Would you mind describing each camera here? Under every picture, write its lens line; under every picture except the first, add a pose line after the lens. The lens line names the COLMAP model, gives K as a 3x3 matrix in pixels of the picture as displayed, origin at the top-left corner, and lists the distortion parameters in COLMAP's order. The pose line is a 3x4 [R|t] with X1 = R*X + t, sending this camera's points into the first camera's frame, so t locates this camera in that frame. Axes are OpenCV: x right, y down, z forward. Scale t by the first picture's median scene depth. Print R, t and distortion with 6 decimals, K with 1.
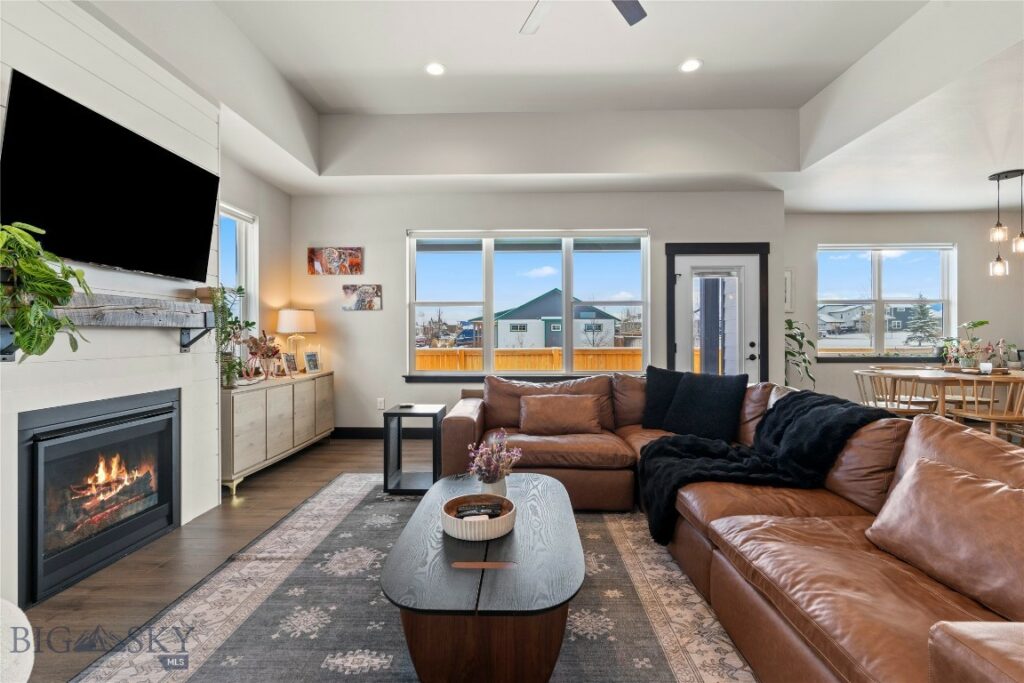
lens RADIAL K [[462.3, 0, 511.7], [0, 462.3, 334.0], [0, 0, 1]] dist [-0.007872, 0.000038]
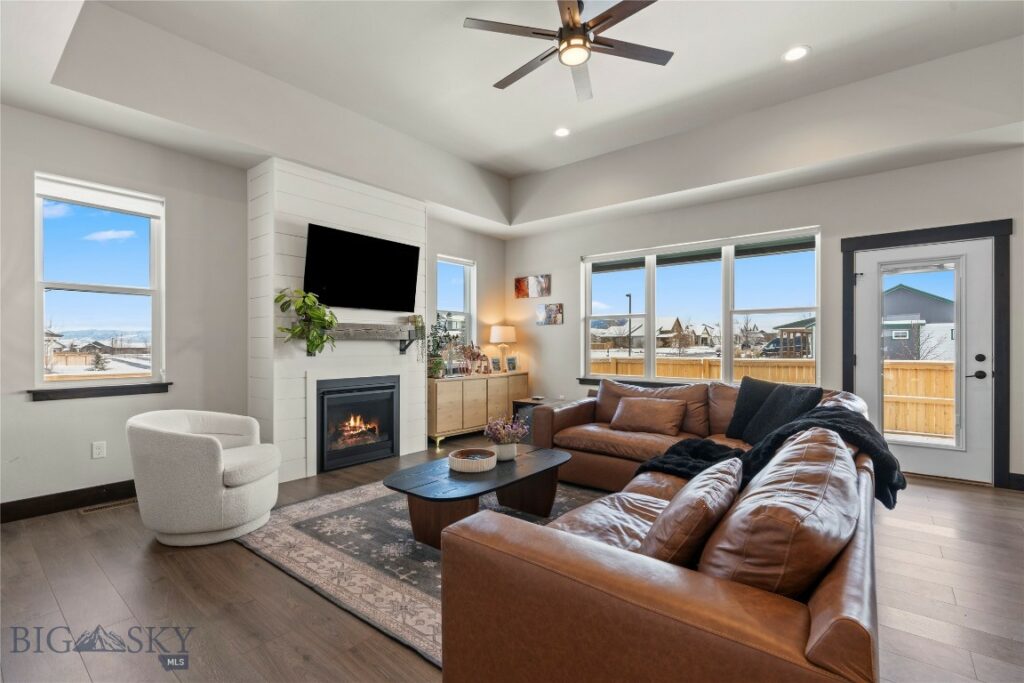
lens RADIAL K [[462.3, 0, 512.8], [0, 462.3, 346.3], [0, 0, 1]] dist [-0.007872, 0.000038]
pose [[0.795088, 0.004386, -0.606478, 0.521070], [-0.000520, 0.999978, 0.006550, -0.000633], [0.606494, -0.004893, 0.795073, -0.085780]]
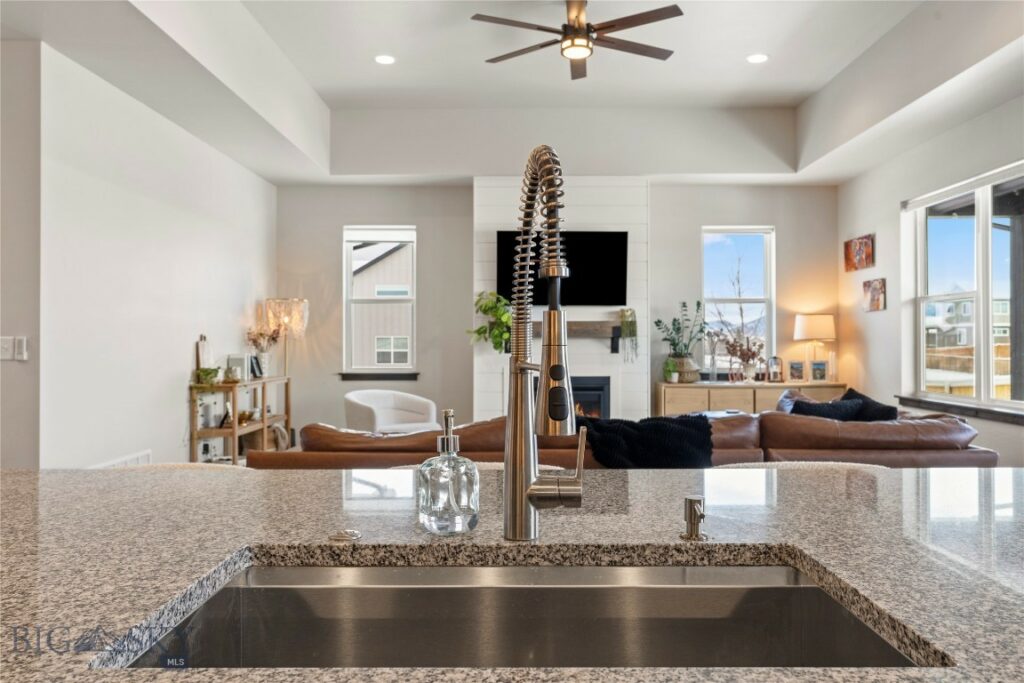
lens RADIAL K [[790.1, 0, 513.1], [0, 790.1, 337.8], [0, 0, 1]] dist [0.003486, 0.005928]
pose [[0.018314, -0.000907, -0.999832, 1.517060], [0.001996, 0.999998, -0.000871, -0.007519], [0.999830, -0.001980, 0.018316, 0.502159]]
